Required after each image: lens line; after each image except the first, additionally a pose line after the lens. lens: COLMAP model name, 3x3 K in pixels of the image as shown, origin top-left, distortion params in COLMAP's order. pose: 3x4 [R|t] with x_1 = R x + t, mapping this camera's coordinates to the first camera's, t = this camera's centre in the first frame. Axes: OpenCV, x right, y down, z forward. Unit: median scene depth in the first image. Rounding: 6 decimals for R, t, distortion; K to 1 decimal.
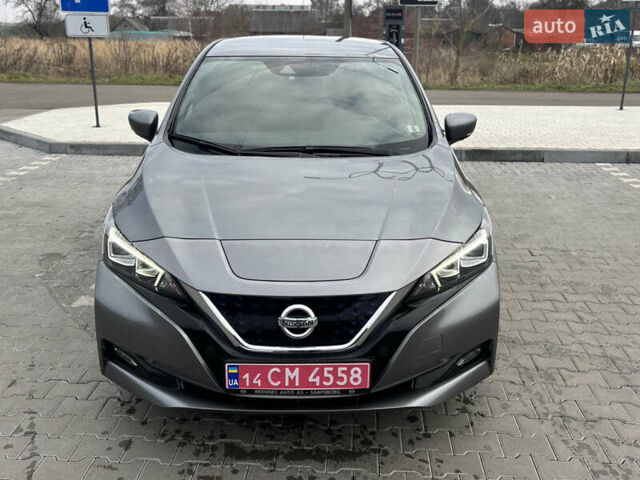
lens RADIAL K [[642.6, 0, 320.7], [0, 642.6, 230.0], [0, 0, 1]] dist [0.025355, 0.000000]
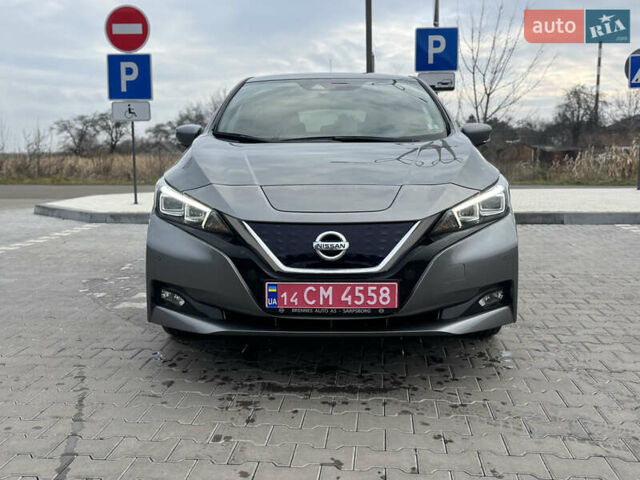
lens RADIAL K [[642.6, 0, 320.9], [0, 642.6, 226.8], [0, 0, 1]] dist [0.025355, 0.000000]
pose [[0.999267, -0.010009, -0.036941, -0.010577], [0.002986, 0.982644, -0.185479, 0.278622], [0.038156, 0.185233, 0.981954, -0.076794]]
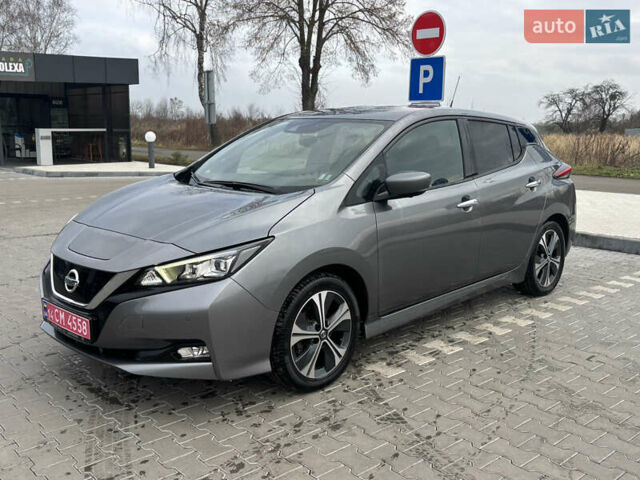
lens RADIAL K [[642.6, 0, 315.4], [0, 642.6, 237.2], [0, 0, 1]] dist [0.025355, 0.000000]
pose [[0.709208, 0.121048, -0.694529, 1.184099], [-0.212524, 0.976029, -0.046907, -0.000747], [0.672203, 0.180871, 0.717934, 0.275515]]
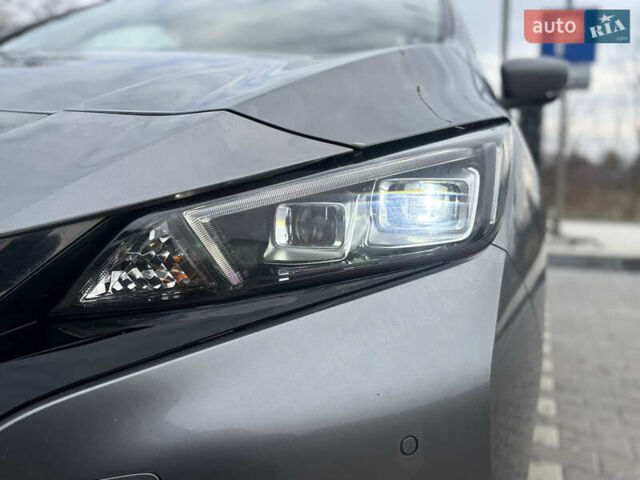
lens RADIAL K [[642.6, 0, 312.7], [0, 642.6, 219.3], [0, 0, 1]] dist [0.025355, 0.000000]
pose [[0.962916, 0.043000, -0.266351, 0.271298], [-0.106581, 0.967547, -0.229113, 0.113121], [0.247856, 0.249004, 0.936250, 0.728911]]
